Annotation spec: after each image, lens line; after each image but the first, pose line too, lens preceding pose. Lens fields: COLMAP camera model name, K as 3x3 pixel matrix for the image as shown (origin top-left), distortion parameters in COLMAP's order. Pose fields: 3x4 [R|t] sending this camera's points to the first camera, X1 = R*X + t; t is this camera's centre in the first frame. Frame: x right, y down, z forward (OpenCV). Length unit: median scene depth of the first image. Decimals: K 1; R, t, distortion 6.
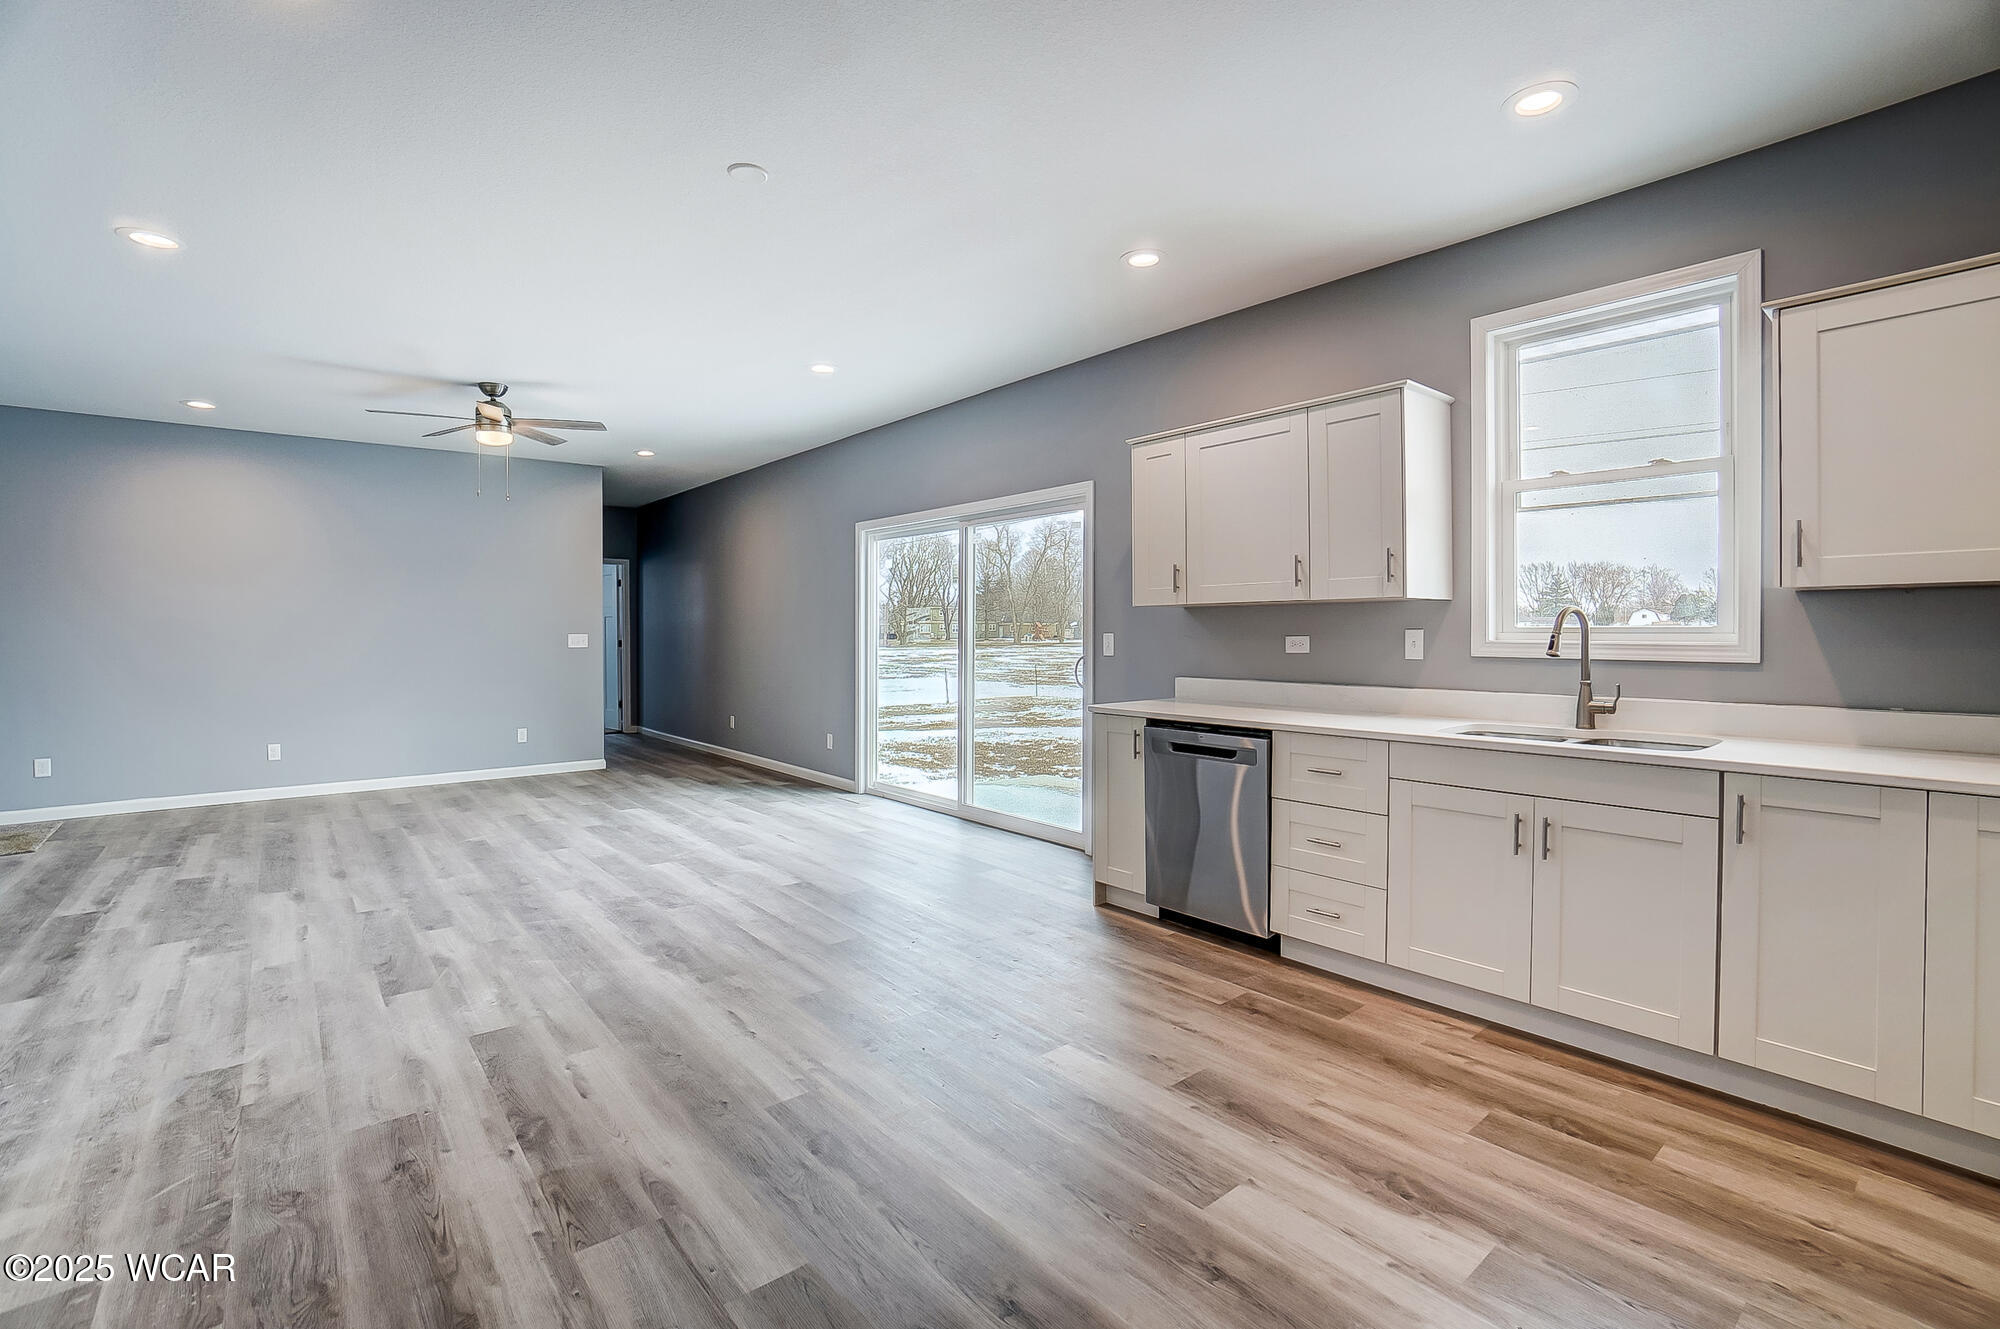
lens RADIAL K [[900.8, 0, 1006.9], [0, 900.8, 633.0], [0, 0, 1]] dist [-0.066689, 0.022762]
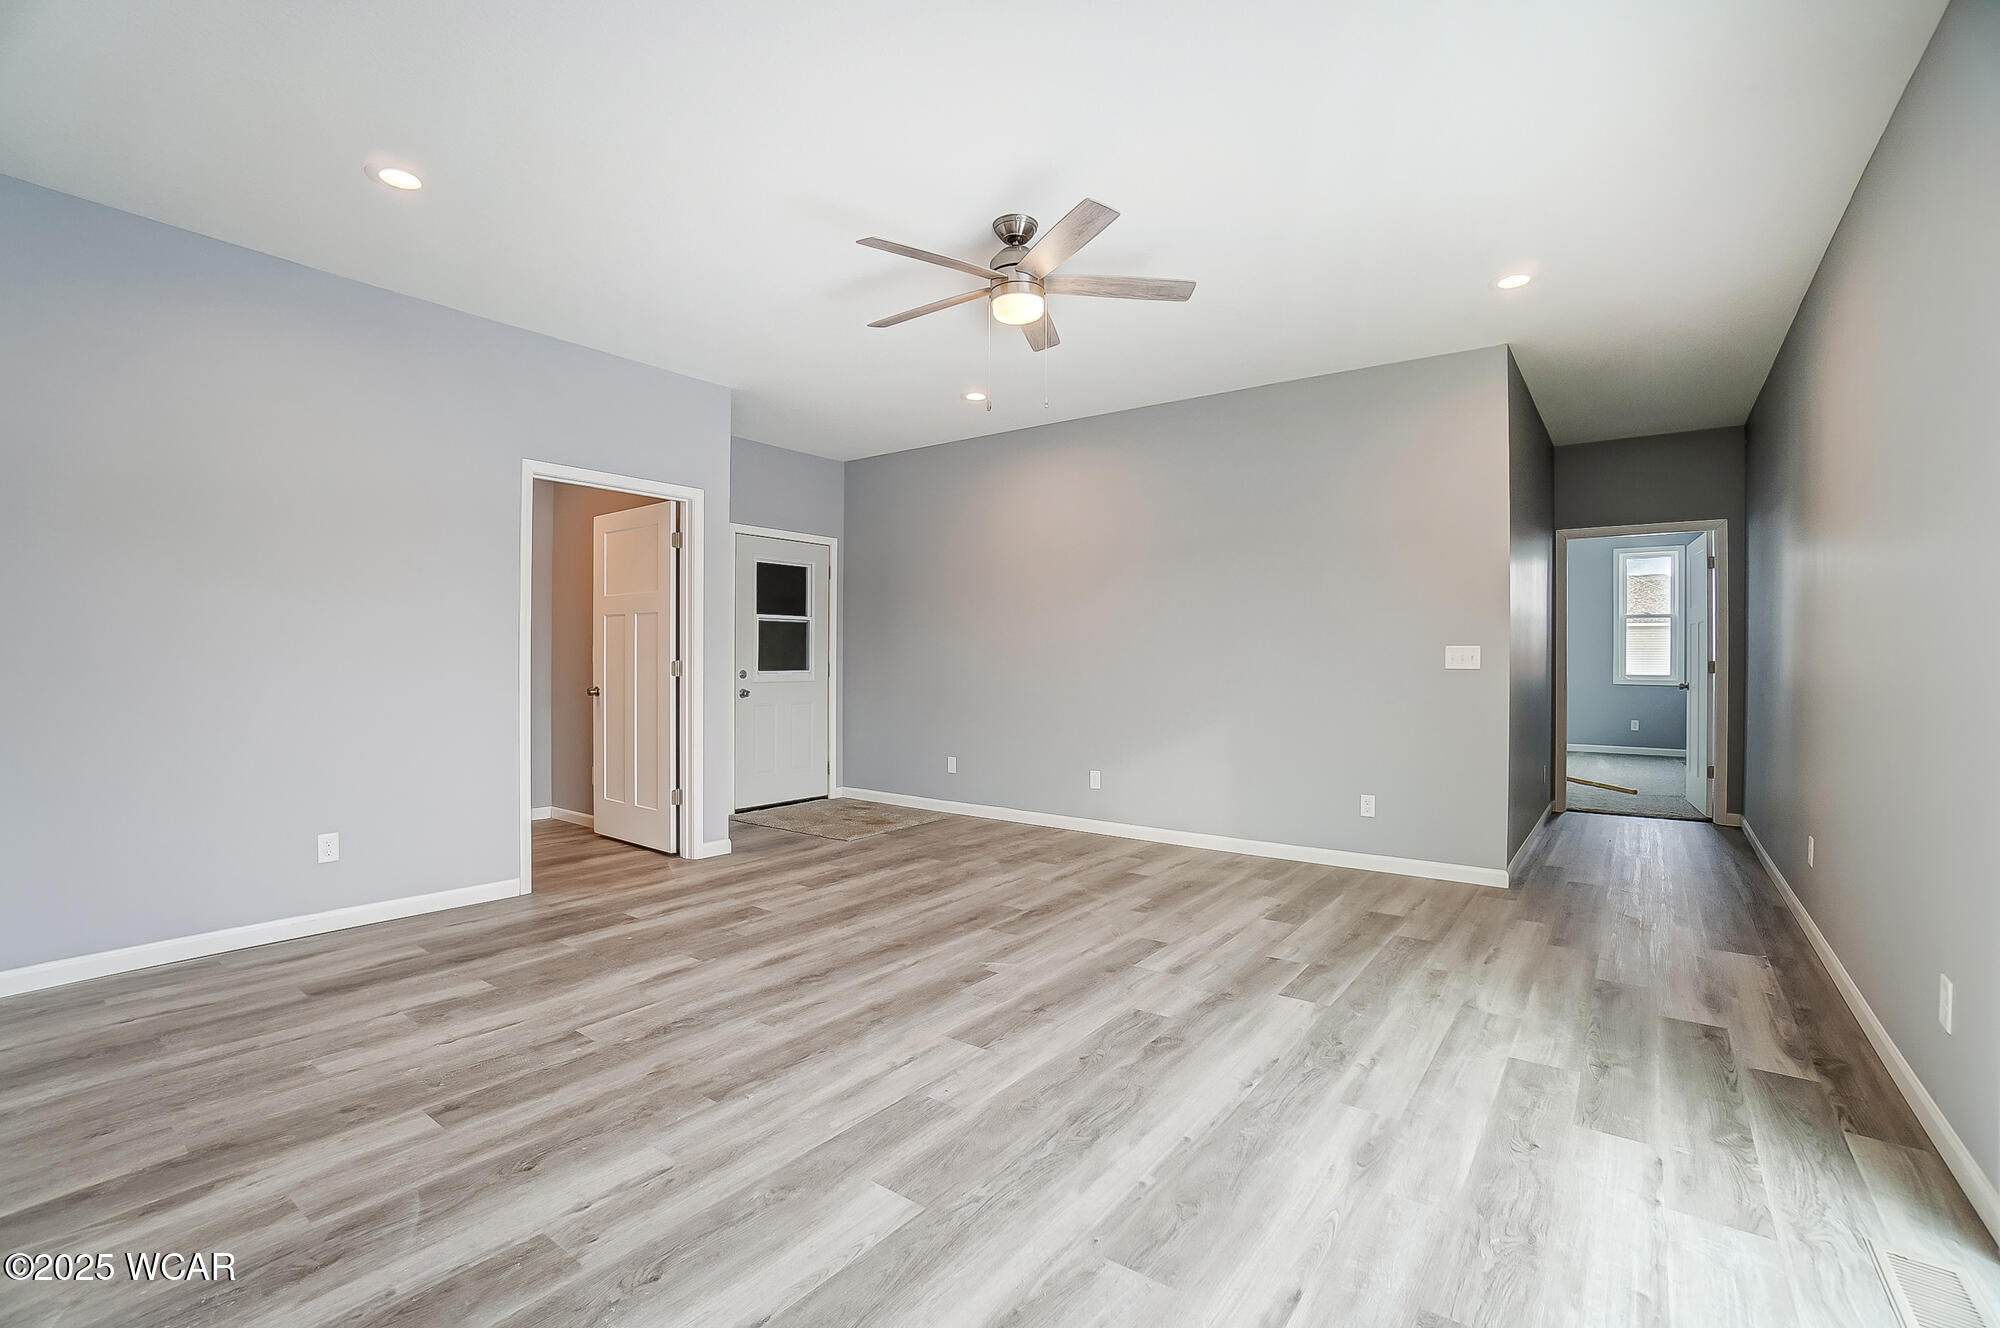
lens RADIAL K [[886.4, 0, 994.6], [0, 886.4, 650.6], [0, 0, 1]] dist [-0.066412, 0.026007]
pose [[0.227486, -0.001509, -0.973780, -0.003125], [-0.009369, 0.999949, -0.003738, 0.024431], [0.973736, 0.009974, 0.227460, 1.394901]]
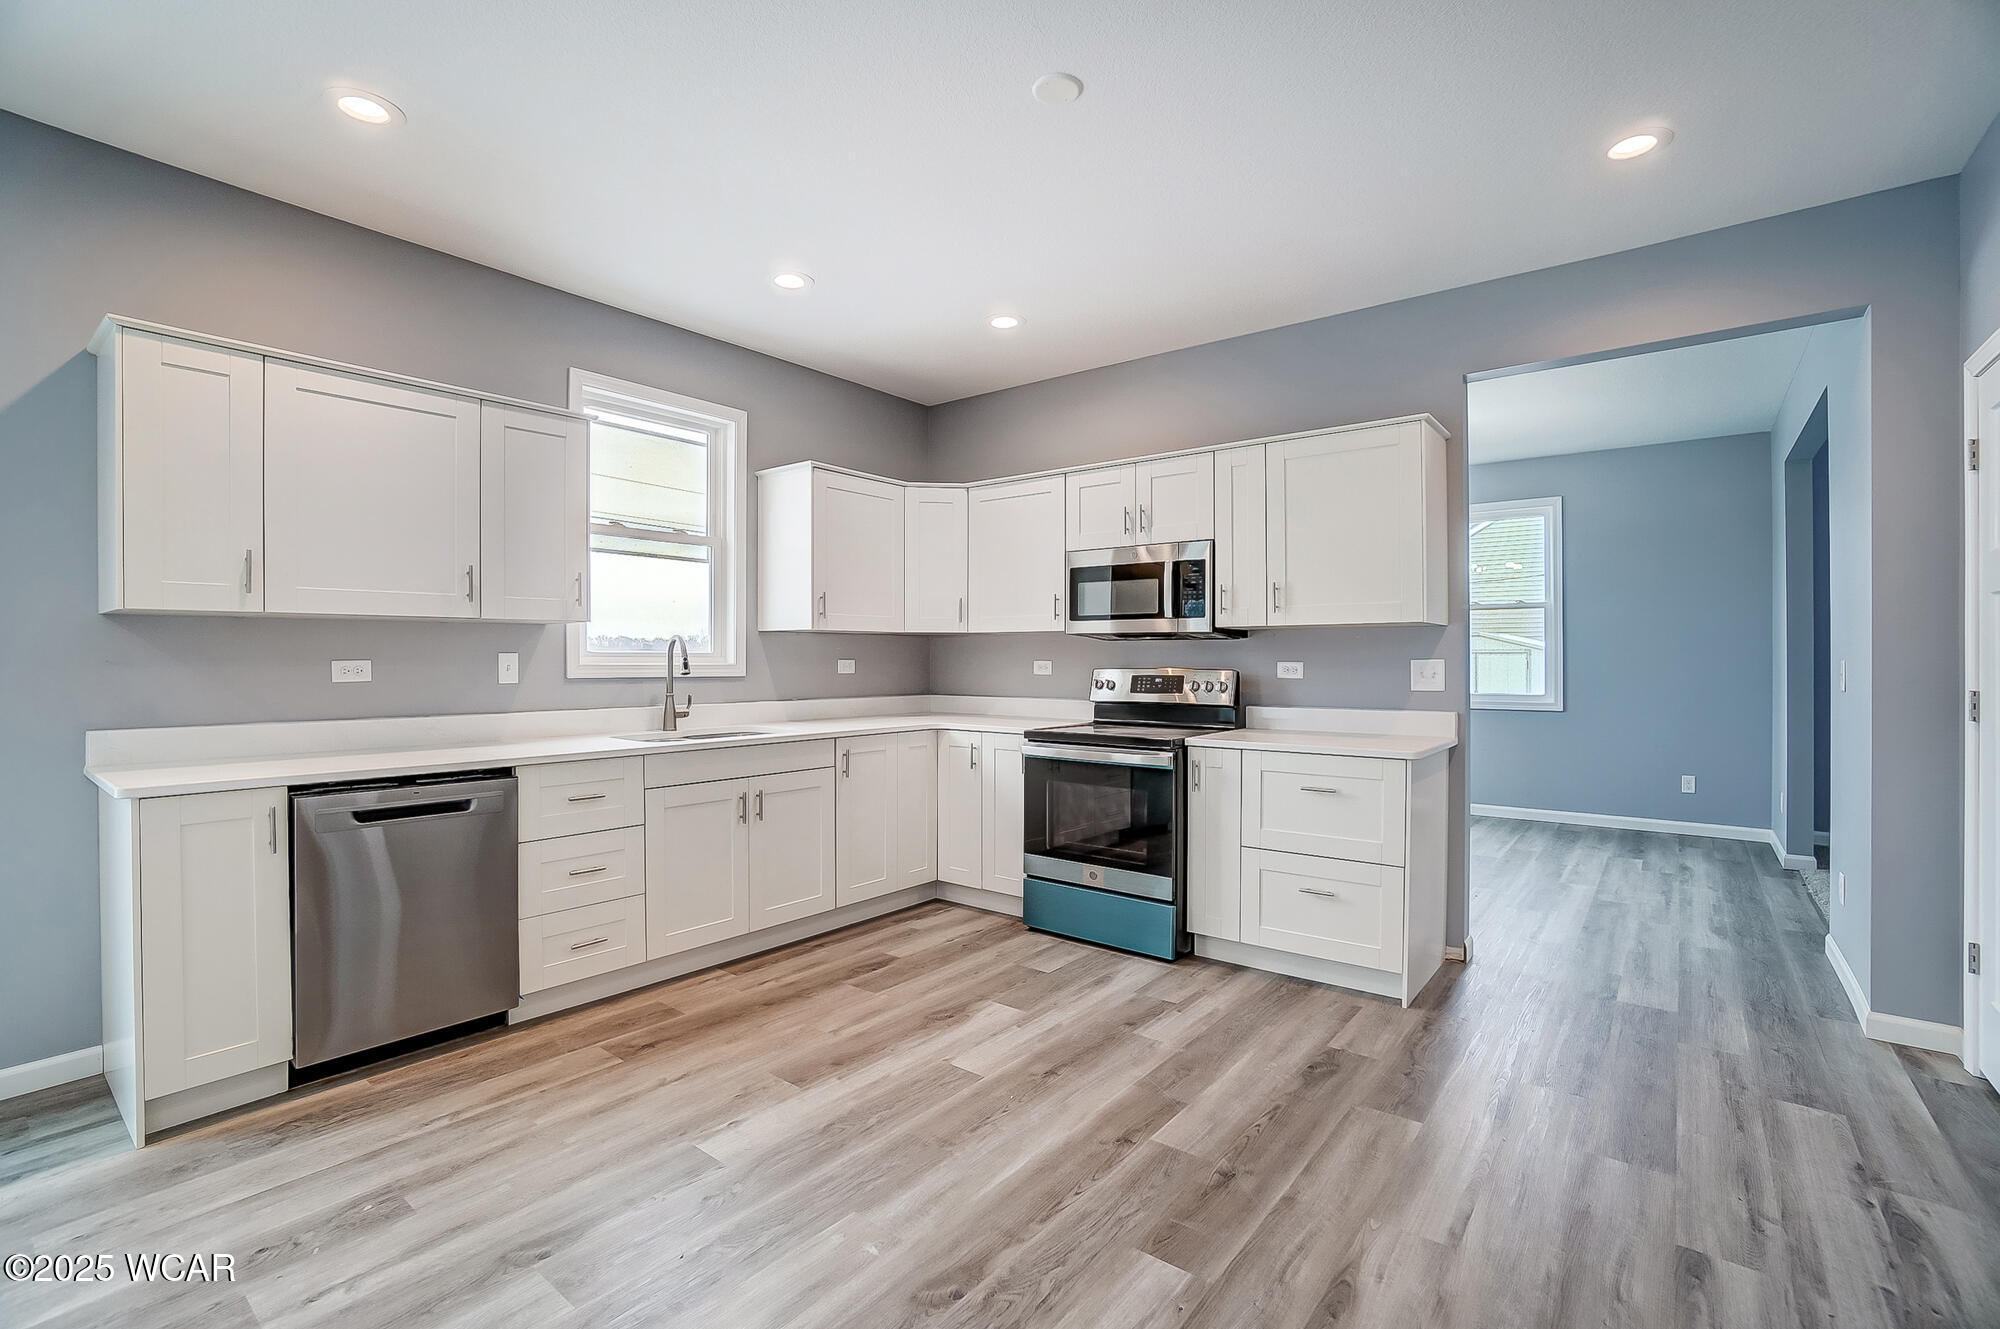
lens RADIAL K [[886.4, 0, 994.6], [0, 886.4, 651.1], [0, 0, 1]] dist [-0.066412, 0.026007]
pose [[-0.196923, 0.010207, 0.980366, -0.650357], [0.003665, 0.999946, -0.009675, 0.005421], [-0.980412, 0.001688, -0.196949, 0.728288]]
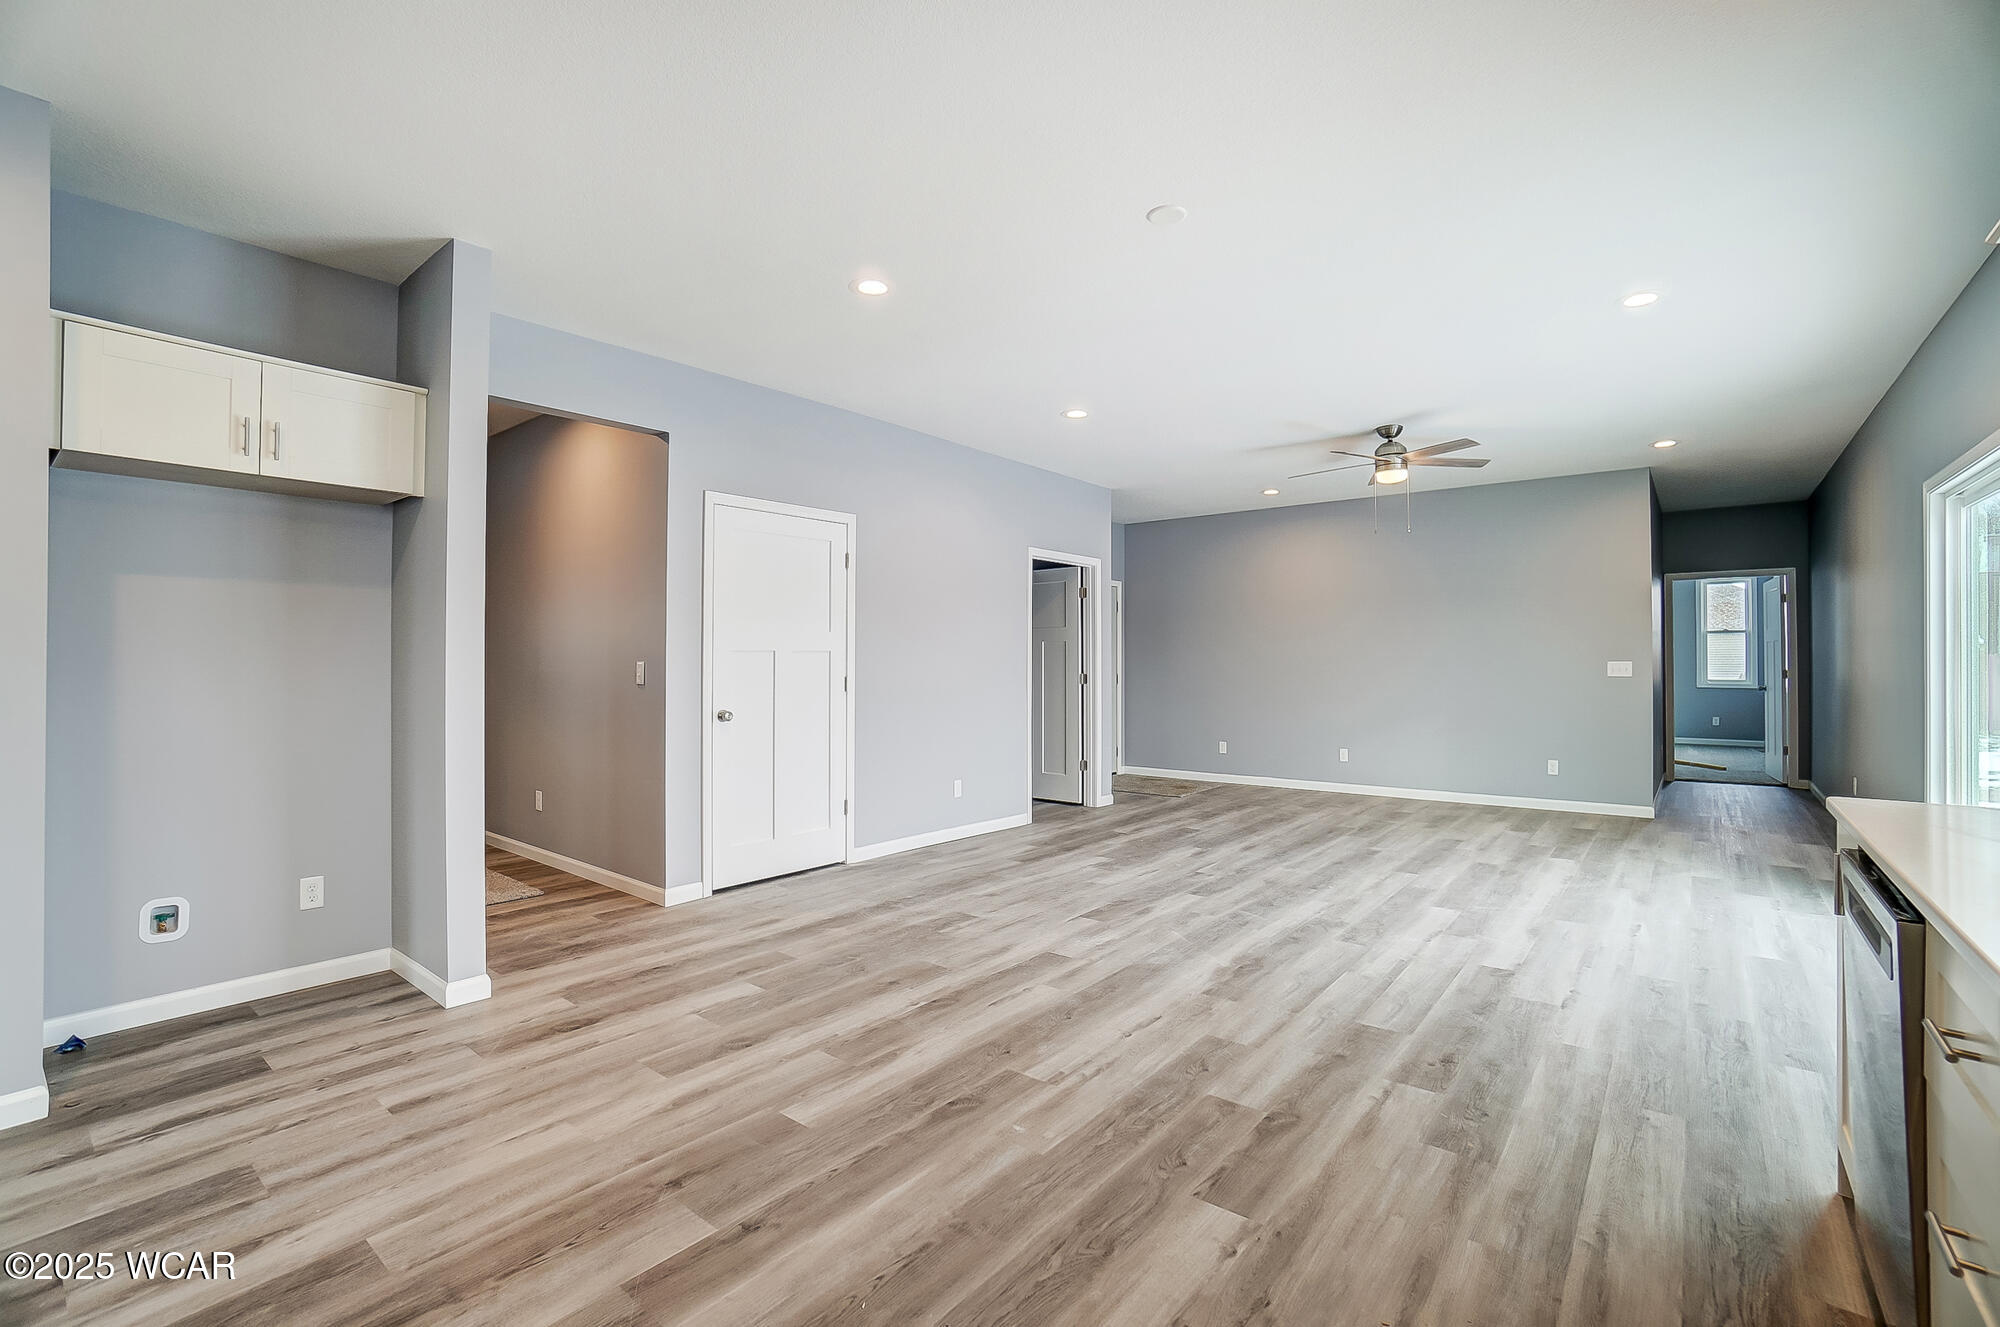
lens RADIAL K [[886.4, 0, 994.6], [0, 886.4, 650.1], [0, 0, 1]] dist [-0.066412, 0.026007]
pose [[0.185805, -0.009042, -0.982545, 0.600320], [-0.004973, 0.999936, -0.010143, 0.003947], [0.982574, 0.006770, 0.185748, 0.545274]]
